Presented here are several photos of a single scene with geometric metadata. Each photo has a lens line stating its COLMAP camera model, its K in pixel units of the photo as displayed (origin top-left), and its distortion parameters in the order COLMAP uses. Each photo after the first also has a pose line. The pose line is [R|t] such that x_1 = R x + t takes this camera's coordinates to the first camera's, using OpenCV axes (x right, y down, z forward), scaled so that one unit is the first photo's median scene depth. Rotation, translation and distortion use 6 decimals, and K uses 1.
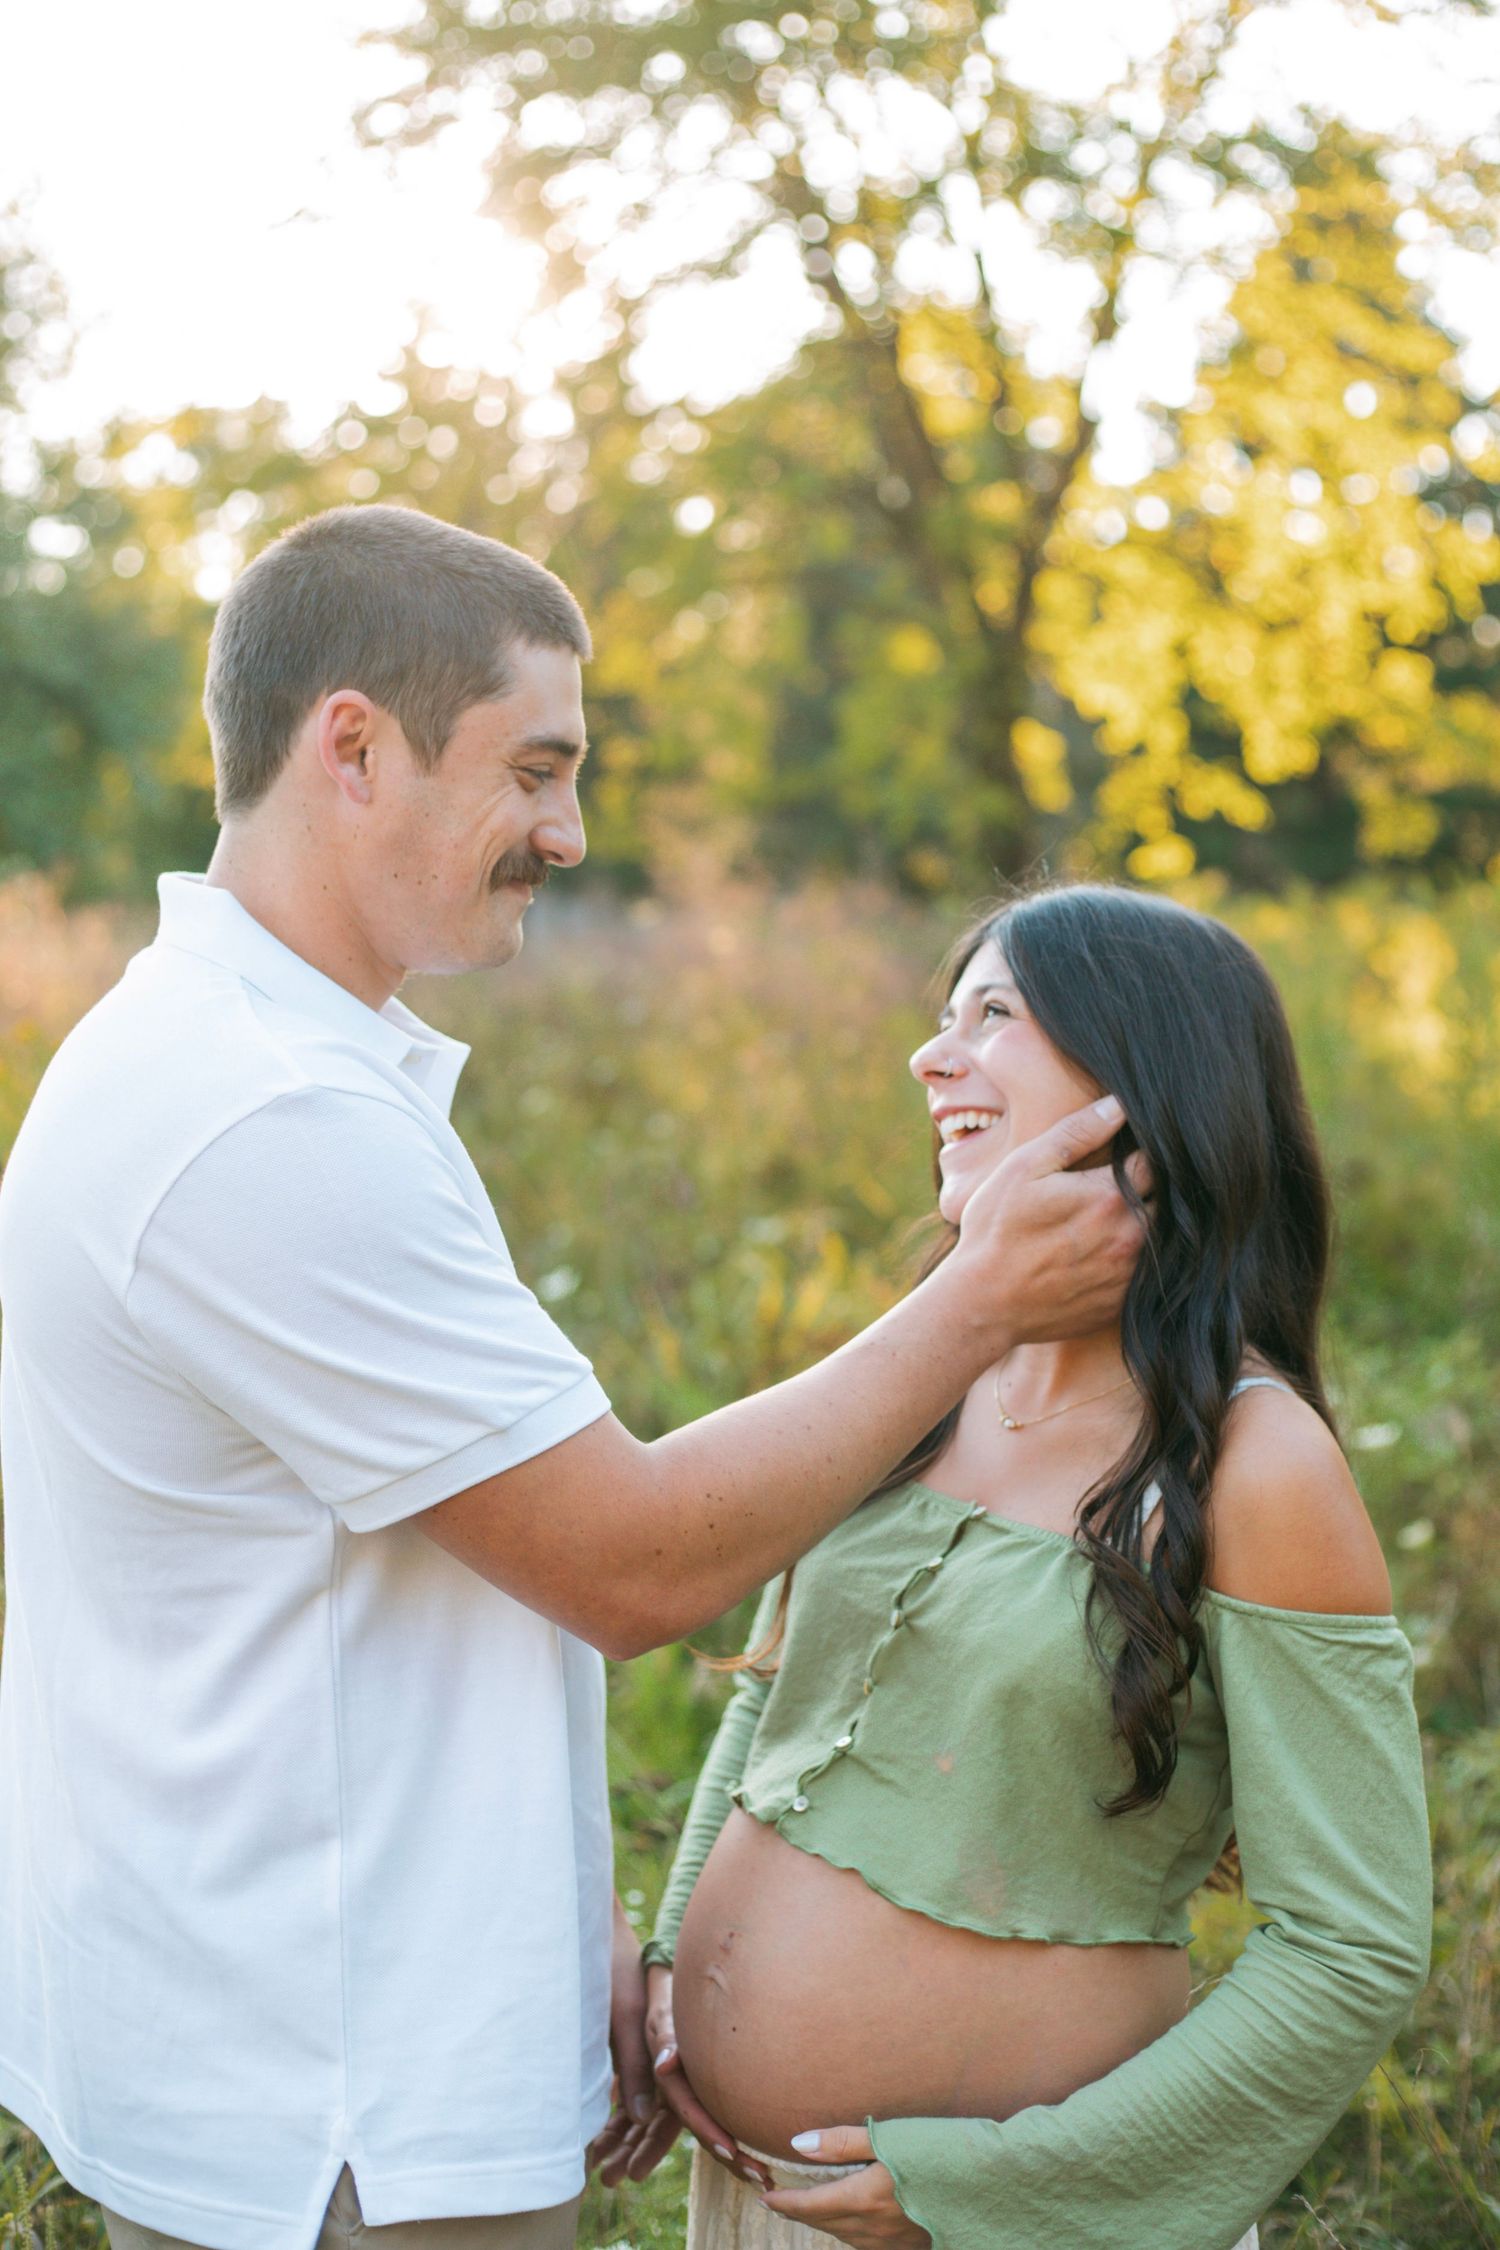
lens RADIAL K [[2878.6, 0, 713.1], [0, 2878.6, 1148.2], [0, 0, 1]] dist [-0.119439, 0.000000]
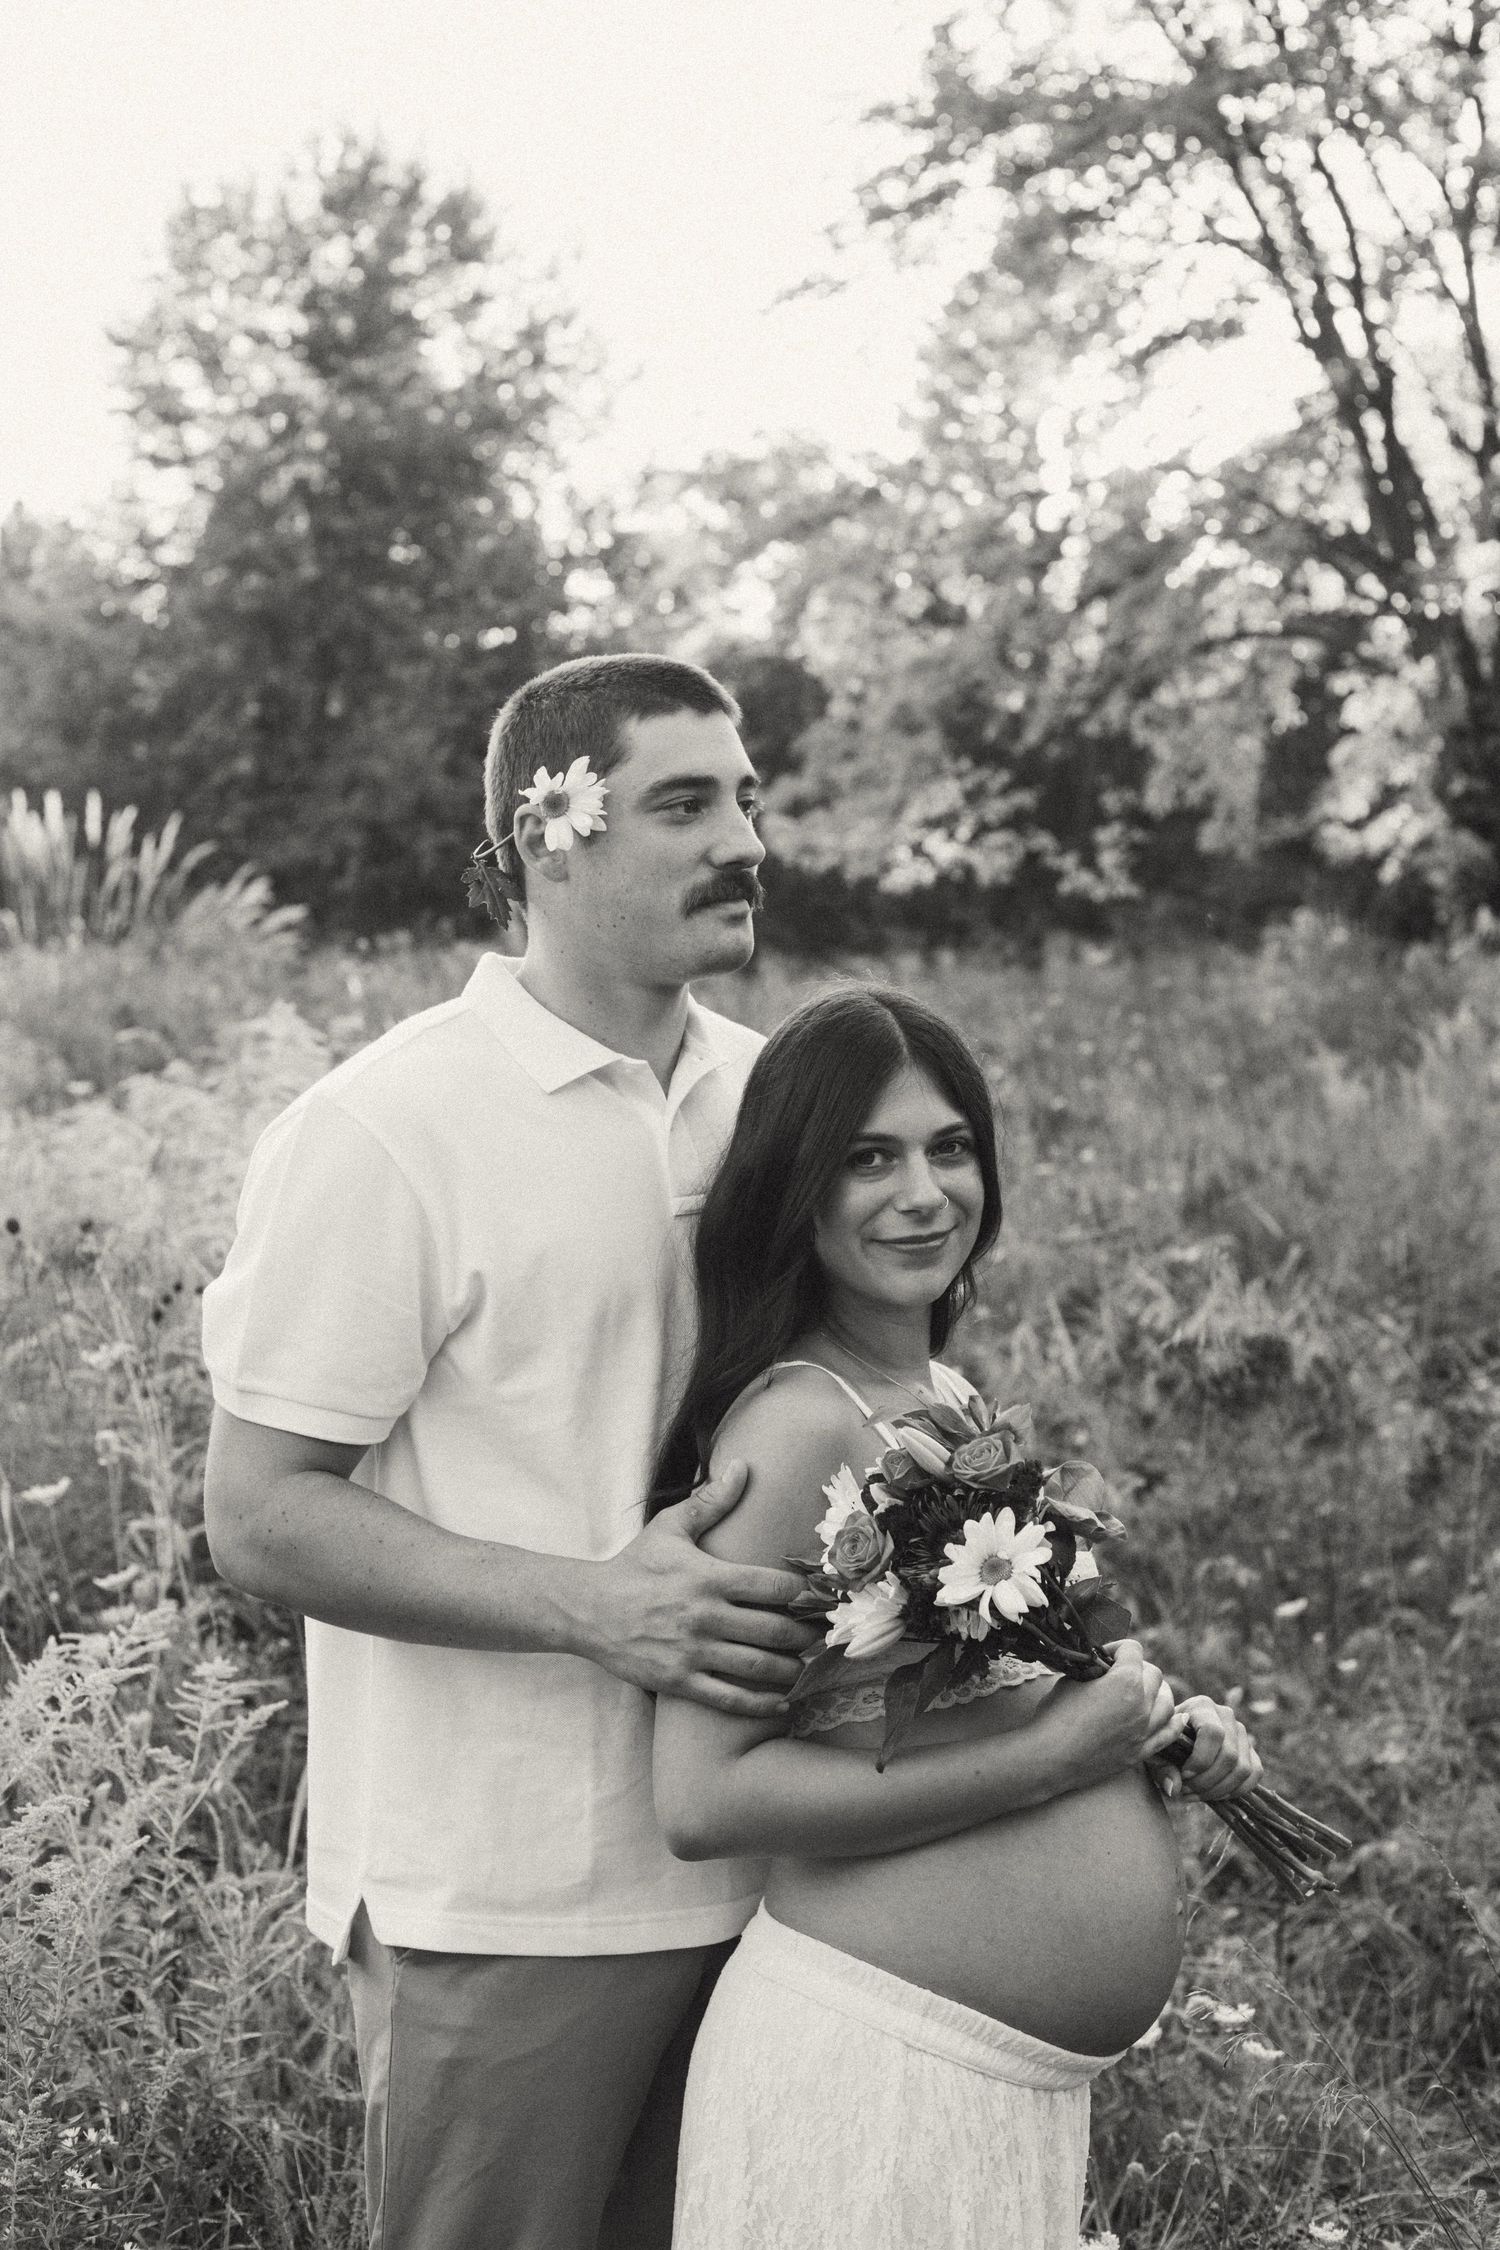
lens RADIAL K [[2878.6, 0, 775.9], [0, 2878.6, 1176.3], [0, 0, 1]] dist [-0.119439, 0.000000]
pose [[0.986409, 0.023142, -0.162671, 0.018874], [-0.023681, 0.999719, -0.001378, 0.002428], [0.162593, 0.005212, 0.986679, -0.036556]]
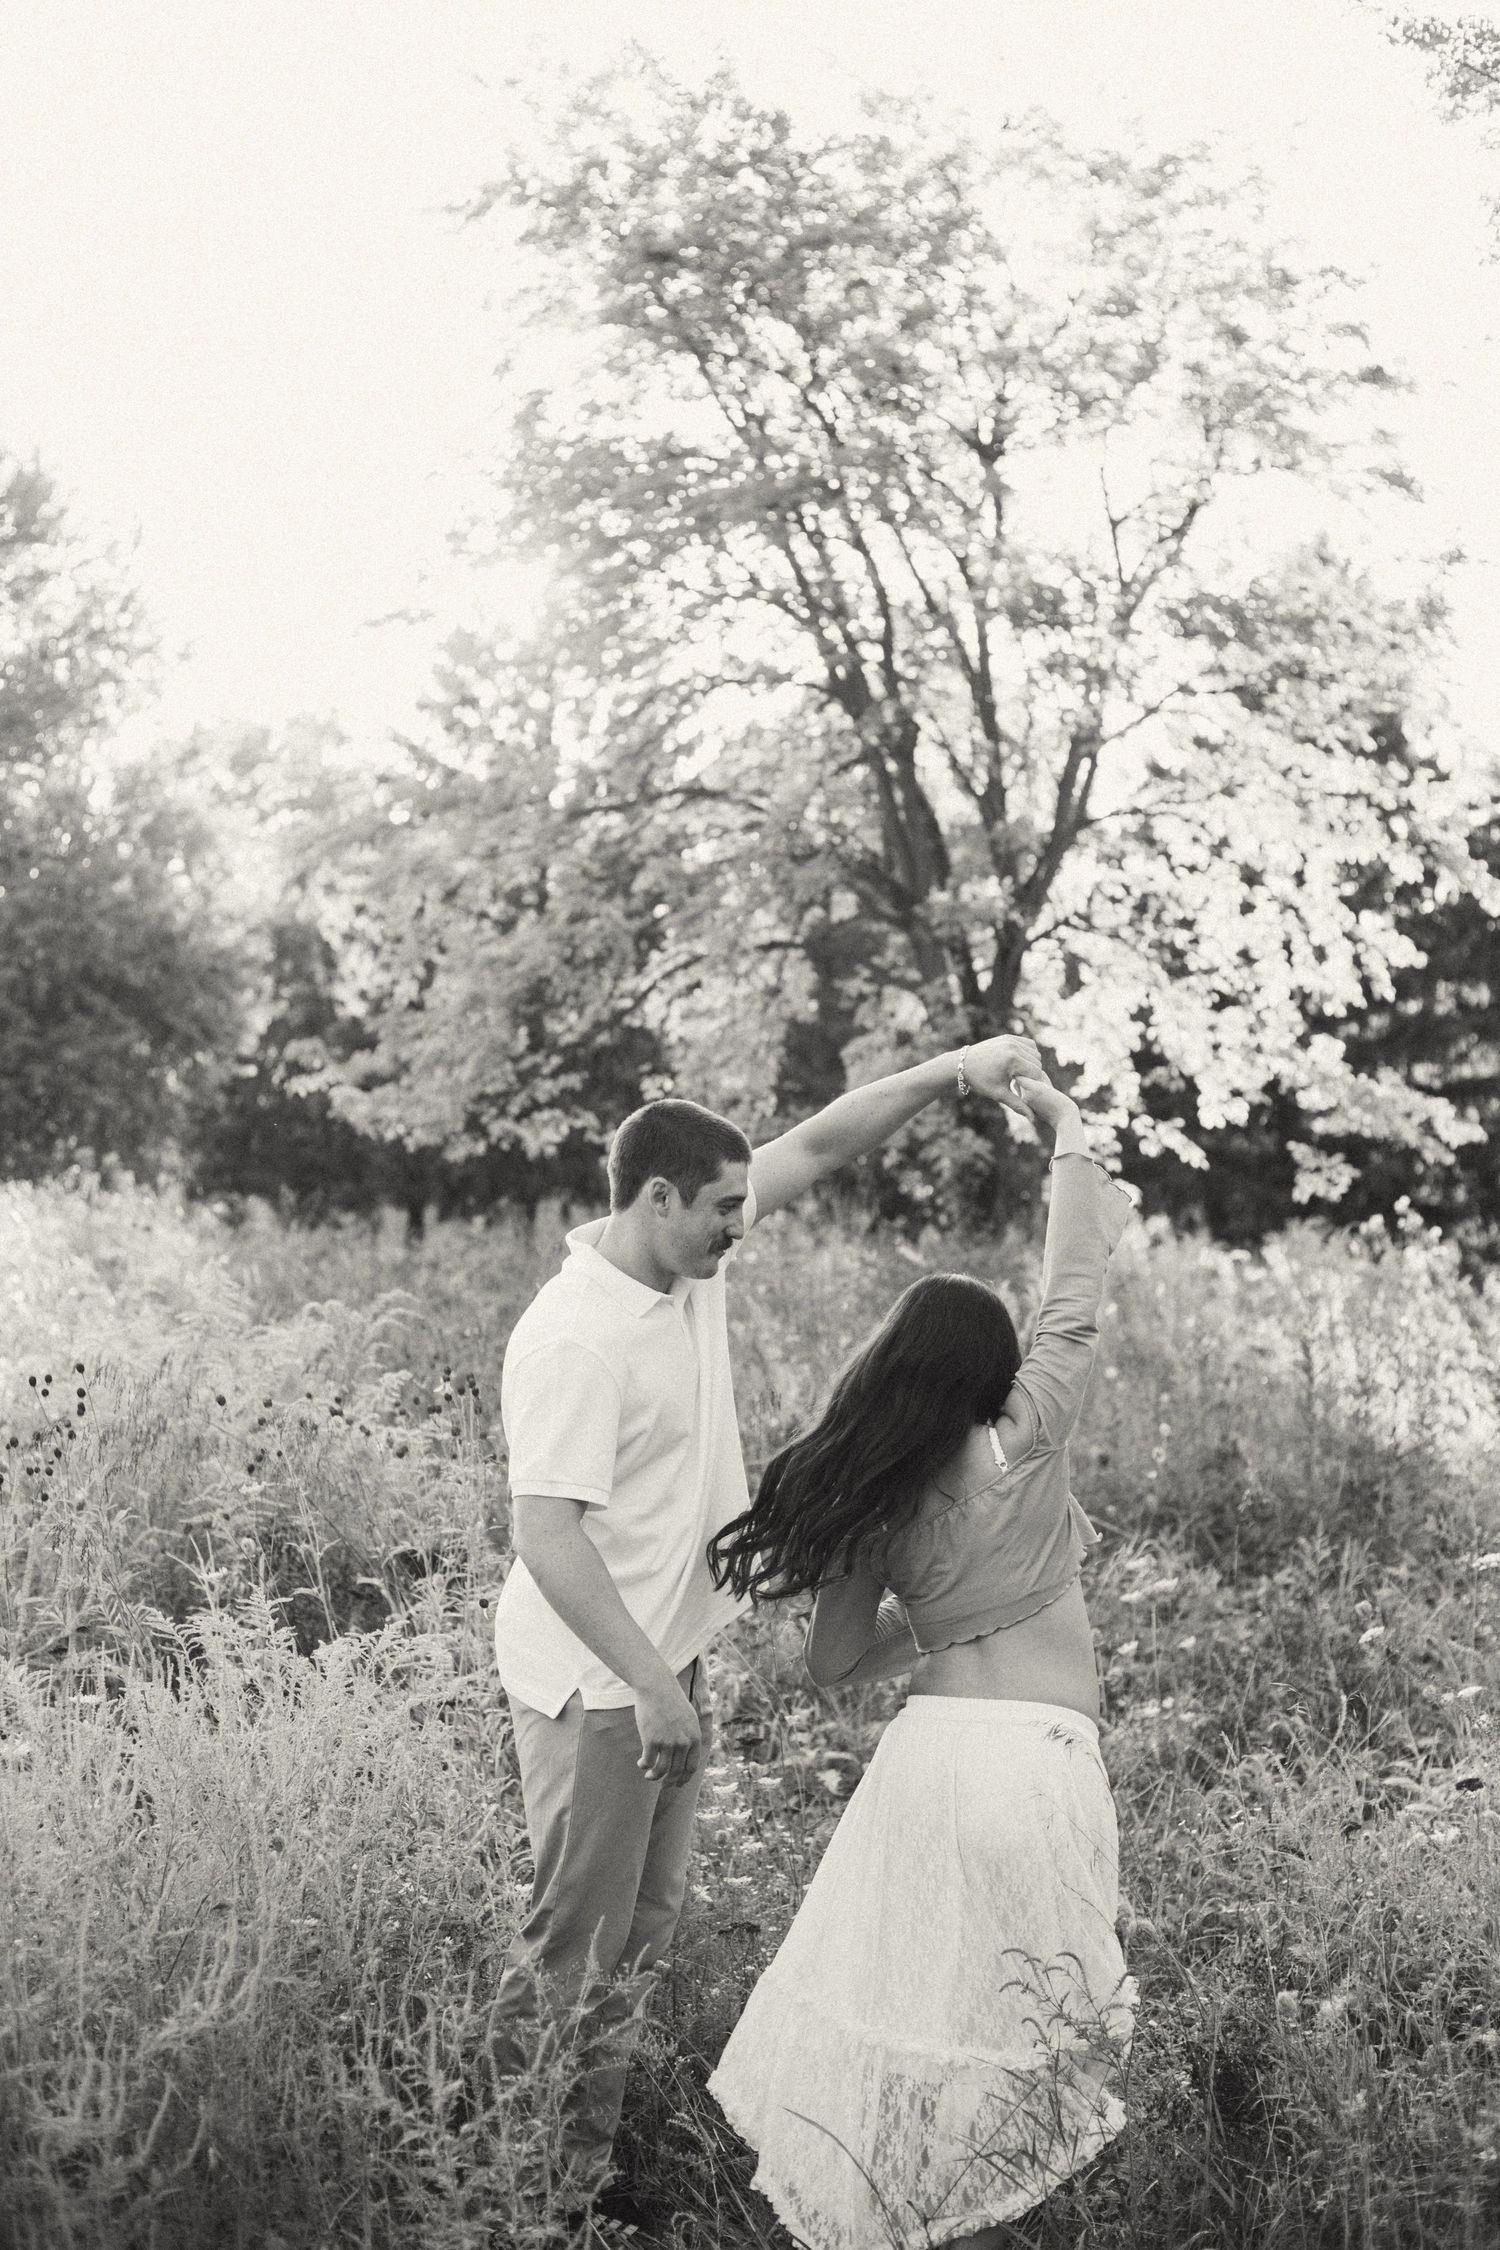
lens RADIAL K [[2878.6, 0, 698.7], [0, 2878.6, 1168.1], [0, 0, 1]] dist [-0.119439, 0.000000]
pose [[0.998857, 0.047437, -0.005784, -0.004471], [-0.047777, 0.993965, -0.098752, 0.008126], [0.001064, 0.098915, 0.995095, -0.137353]]
